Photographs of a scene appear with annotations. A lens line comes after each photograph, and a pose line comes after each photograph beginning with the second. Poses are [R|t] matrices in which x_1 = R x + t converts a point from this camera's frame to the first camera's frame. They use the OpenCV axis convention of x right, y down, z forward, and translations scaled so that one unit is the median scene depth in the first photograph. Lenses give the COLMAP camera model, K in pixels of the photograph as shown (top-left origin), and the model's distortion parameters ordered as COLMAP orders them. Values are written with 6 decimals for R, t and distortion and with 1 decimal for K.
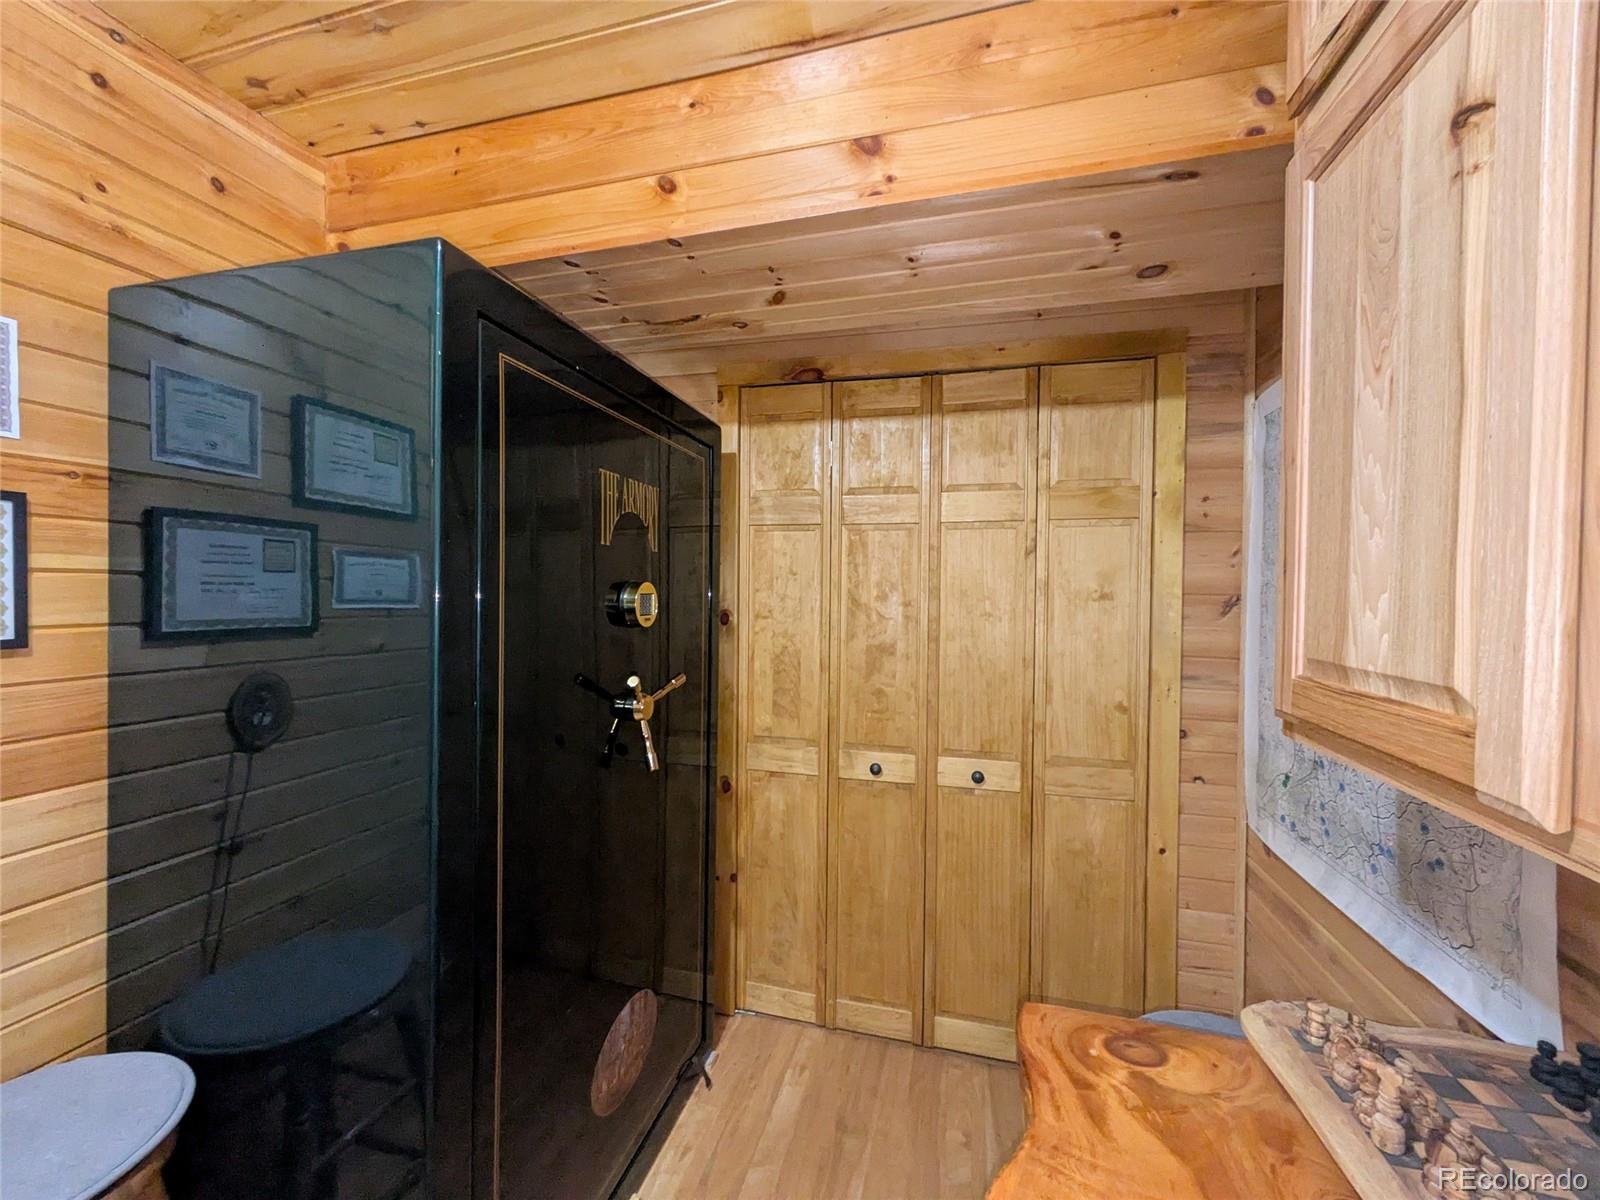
lens RADIAL K [[631.1, 0, 800.0], [0, 631.1, 600.0], [0, 0, 1]] dist [0.000340, 0.000801]
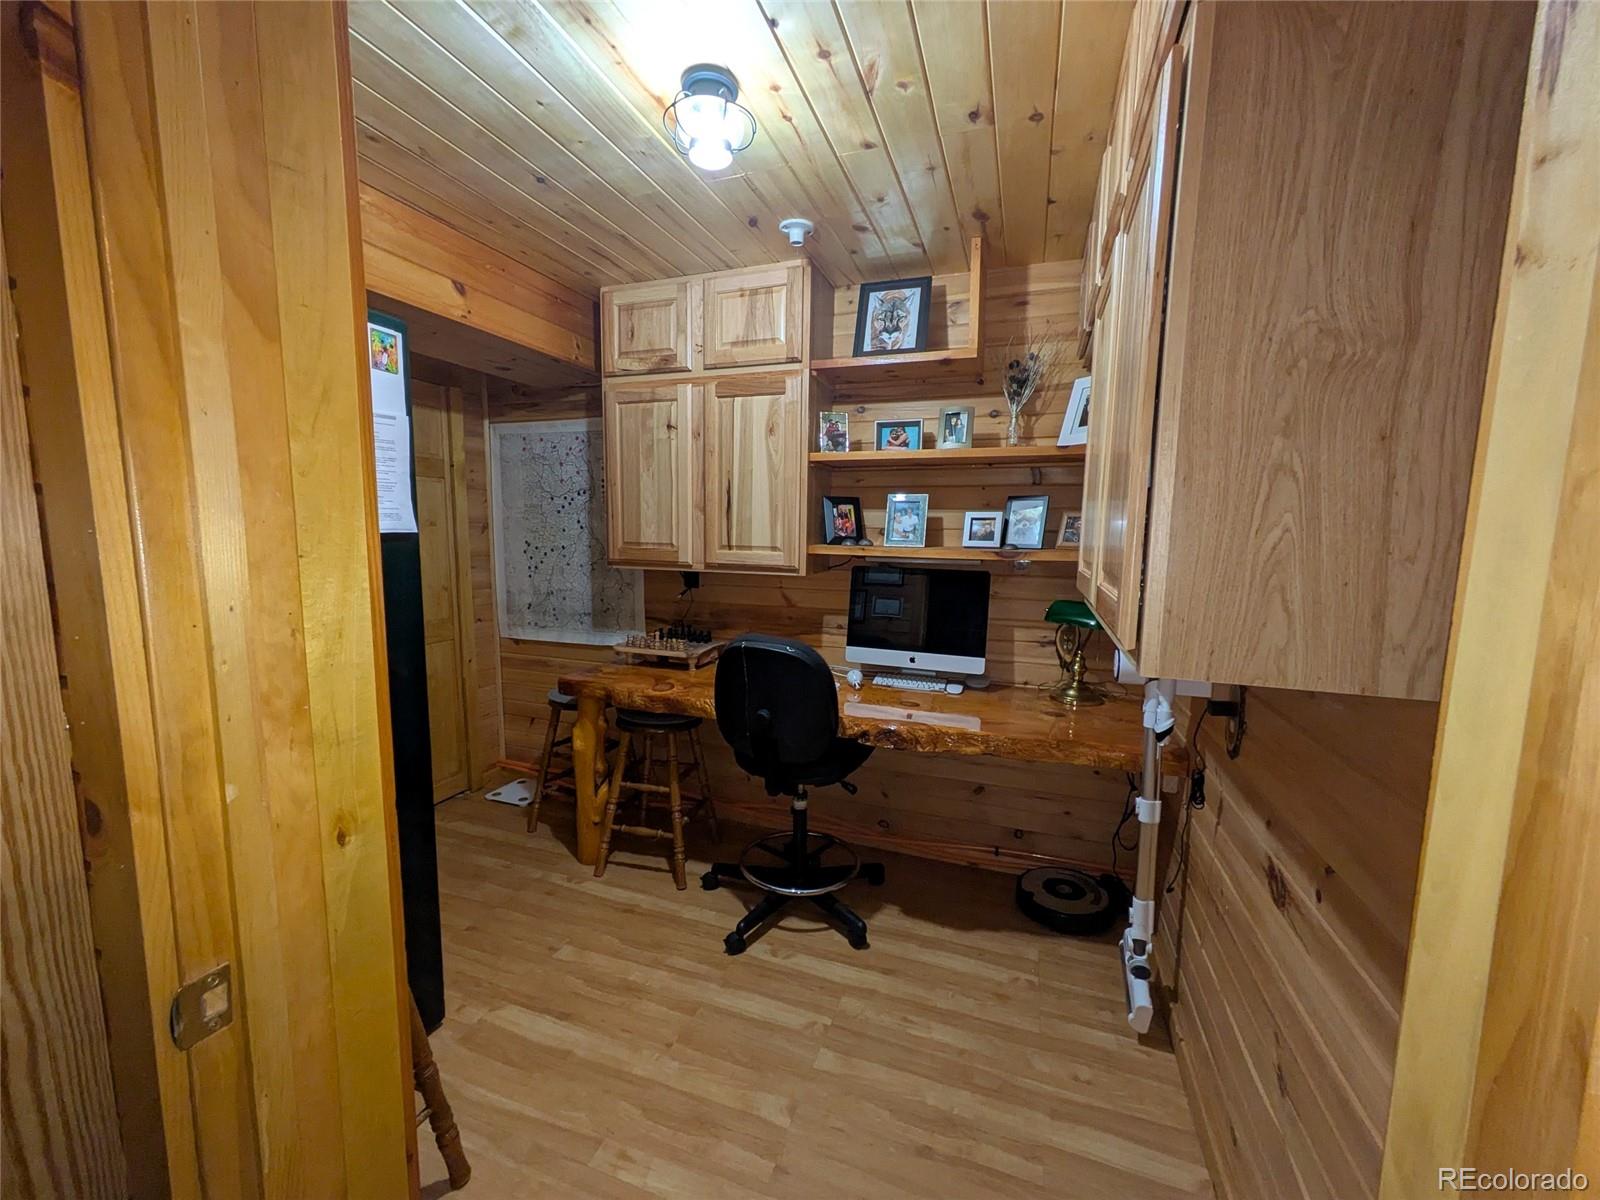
lens RADIAL K [[631.1, 0, 800.0], [0, 631.1, 600.0], [0, 0, 1]] dist [0.000340, 0.000801]
pose [[0.079246, -0.120248, 0.989576, -1.192817], [0.003075, 0.992723, 0.120384, -0.003932], [-0.996850, -0.006498, 0.079039, -0.122483]]
